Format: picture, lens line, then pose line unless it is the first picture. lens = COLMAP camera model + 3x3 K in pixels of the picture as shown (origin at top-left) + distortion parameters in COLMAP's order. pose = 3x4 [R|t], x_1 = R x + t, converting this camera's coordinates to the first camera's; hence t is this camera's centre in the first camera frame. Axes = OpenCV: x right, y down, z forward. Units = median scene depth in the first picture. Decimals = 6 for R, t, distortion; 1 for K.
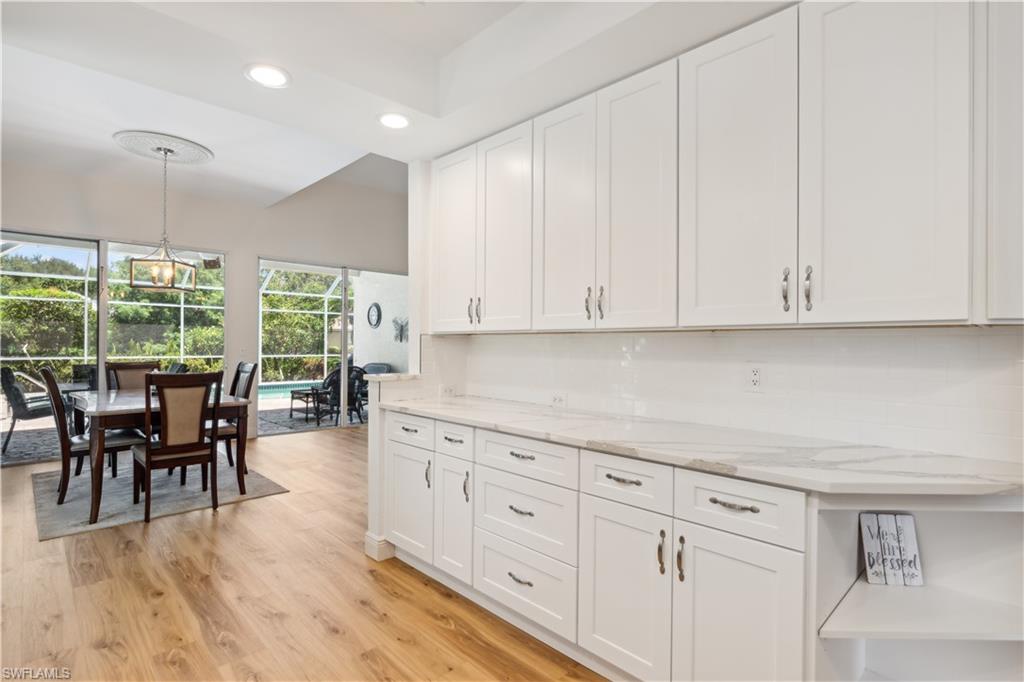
lens RADIAL K [[506.5, 0, 505.6], [0, 506.5, 340.3], [0, 0, 1]] dist [-0.000506, 0.000302]
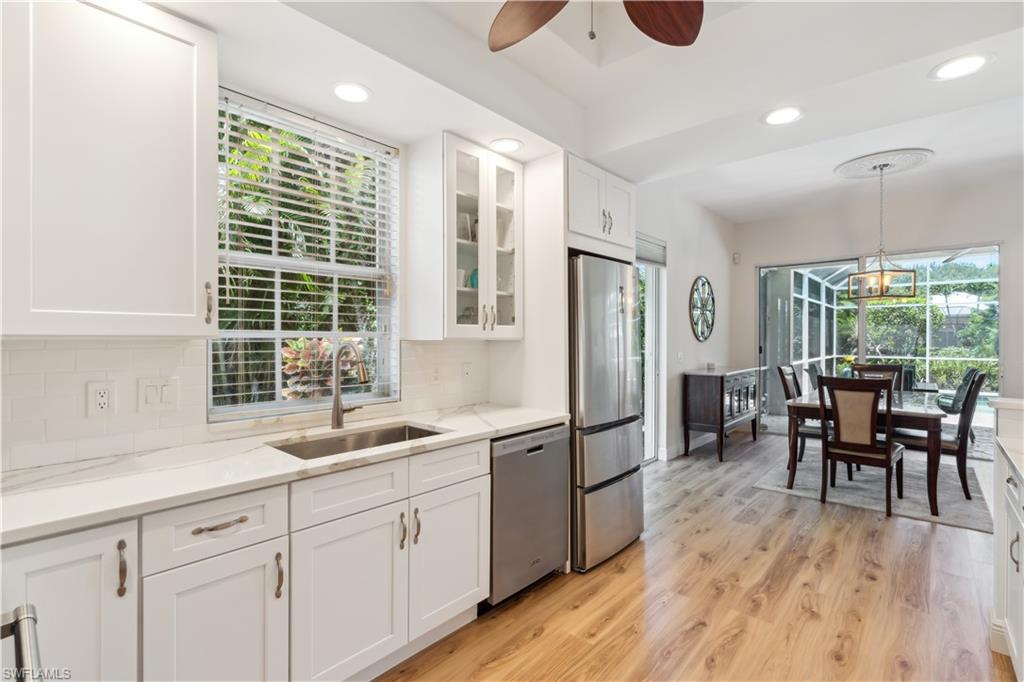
lens RADIAL K [[464.3, 0, 511.3], [0, 464.3, 336.8], [0, 0, 1]] dist [0.003927, 0.000380]
pose [[0.083739, -0.009636, -0.996441, 0.307106], [0.004113, 0.999948, -0.009324, -0.016869], [0.996479, -0.003317, 0.083774, 0.193565]]
